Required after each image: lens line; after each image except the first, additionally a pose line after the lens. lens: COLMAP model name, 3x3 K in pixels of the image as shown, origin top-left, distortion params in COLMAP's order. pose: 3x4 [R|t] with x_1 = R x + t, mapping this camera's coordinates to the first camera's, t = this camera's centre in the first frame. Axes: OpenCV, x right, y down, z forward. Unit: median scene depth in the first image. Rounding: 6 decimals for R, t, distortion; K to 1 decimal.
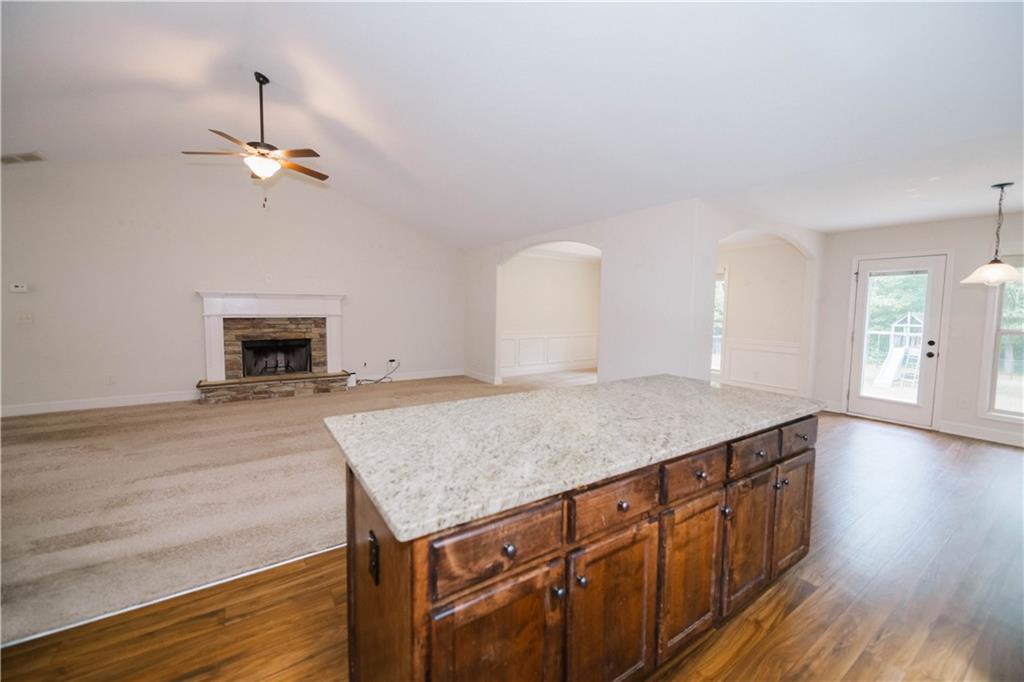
lens RADIAL K [[411.0, 0, 512.0], [0, 411.0, 332.6], [0, 0, 1]] dist [-0.000423, -0.001408]
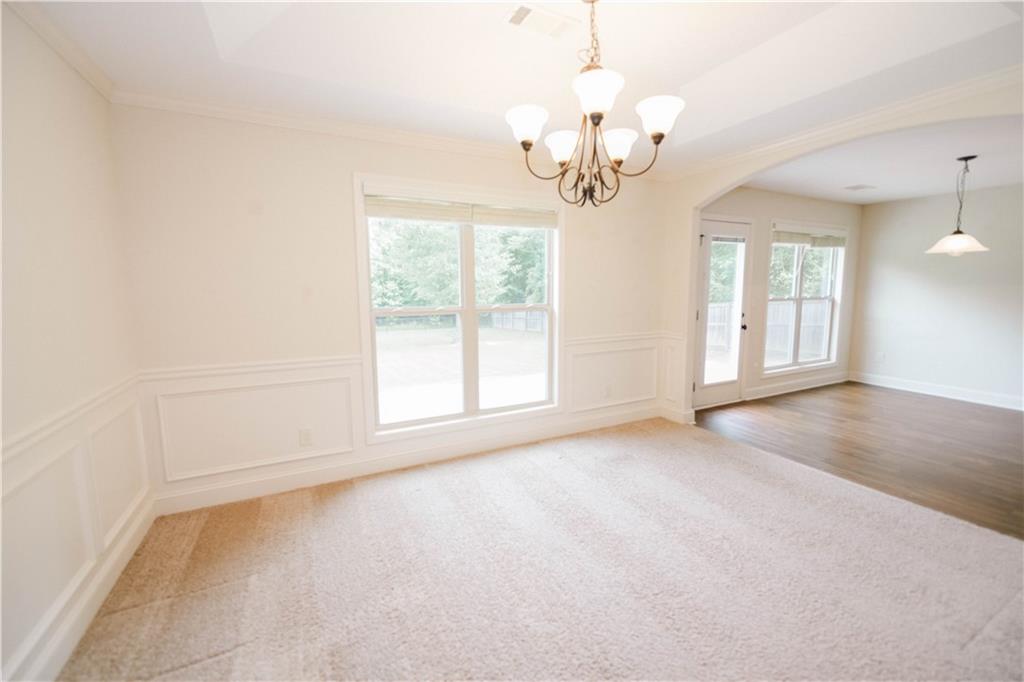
lens RADIAL K [[411.0, 0, 519.7], [0, 411.0, 336.0], [0, 0, 1]] dist [-0.000423, -0.001408]
pose [[0.129646, -0.136934, 0.982060, -0.011618], [0.071329, 0.989140, 0.128505, -0.079532], [-0.988991, 0.053390, 0.138005, 1.238096]]
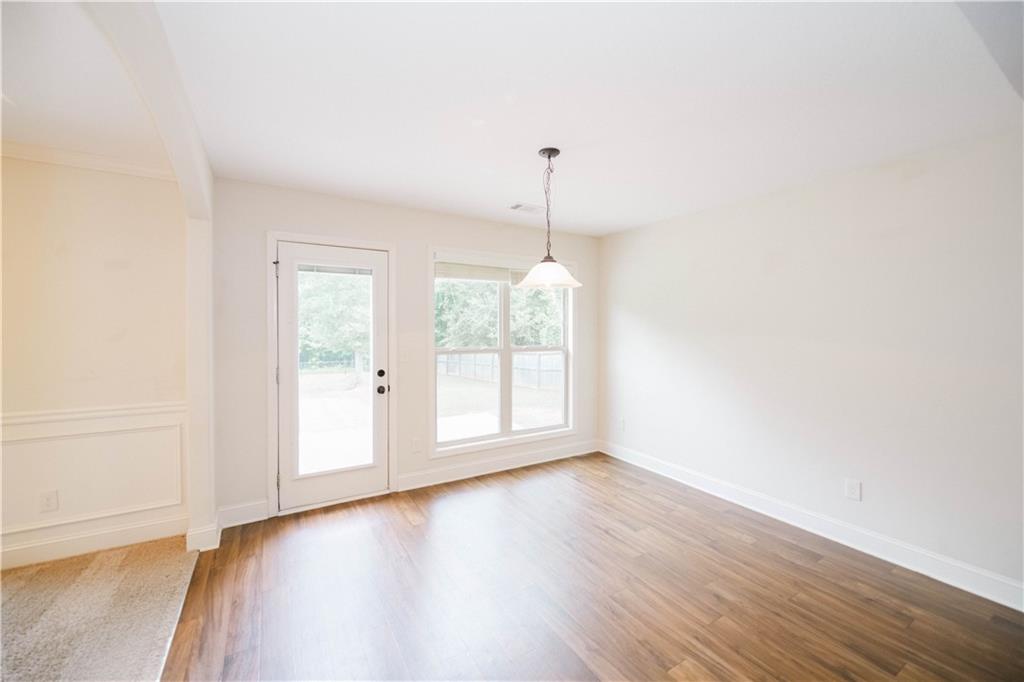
lens RADIAL K [[411.0, 0, 515.7], [0, 411.0, 336.6], [0, 0, 1]] dist [-0.000423, -0.001408]
pose [[0.060182, -0.036607, 0.997516, 0.291352], [0.062726, 0.997491, 0.032822, -0.041859], [-0.996215, 0.060595, 0.062327, 0.639768]]
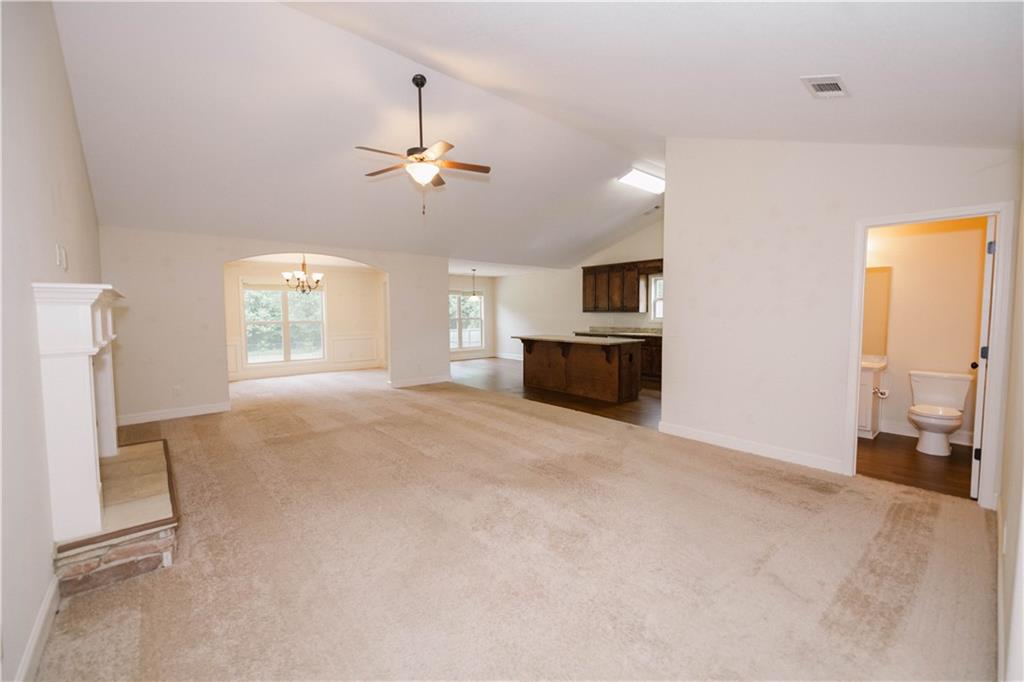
lens RADIAL K [[411.0, 0, 516.6], [0, 411.0, 334.3], [0, 0, 1]] dist [-0.000423, -0.001408]
pose [[-0.116021, -0.069250, 0.990830, -1.175265], [0.068510, 0.994633, 0.077538, -0.060324], [-0.990881, 0.076878, -0.110654, 0.656635]]
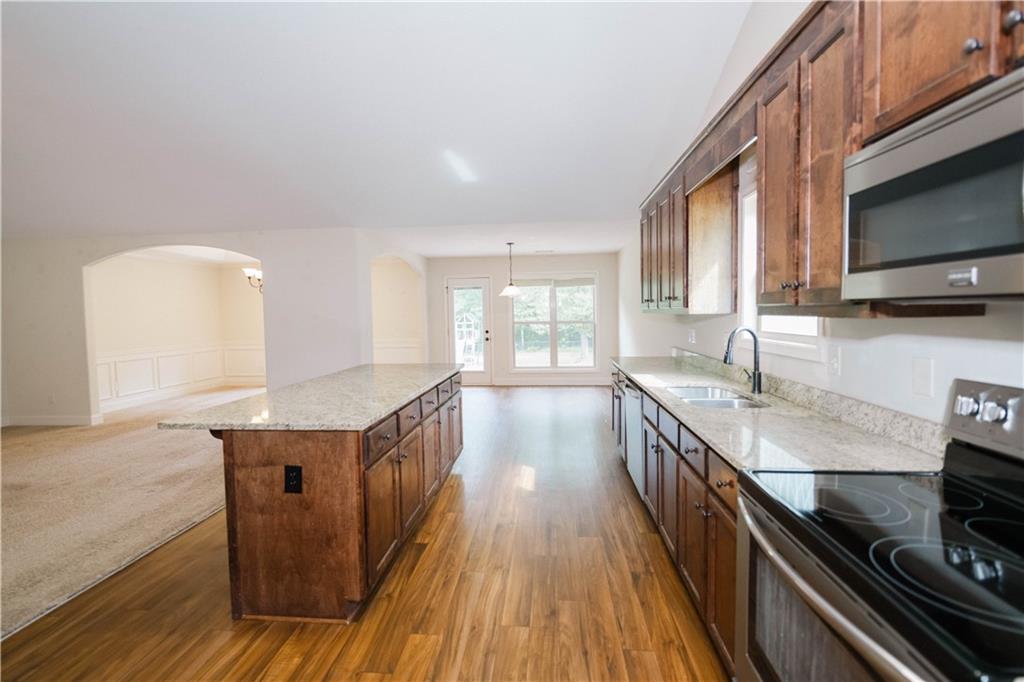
lens RADIAL K [[439.2, 0, 517.0], [0, 439.2, 341.3], [0, 0, 1]] dist [-0.005348, -0.000313]
pose [[0.621915, -0.078274, 0.779163, -0.228409], [0.078348, 0.996219, 0.037543, 0.005972], [-0.779156, 0.037697, 0.625696, -0.155700]]
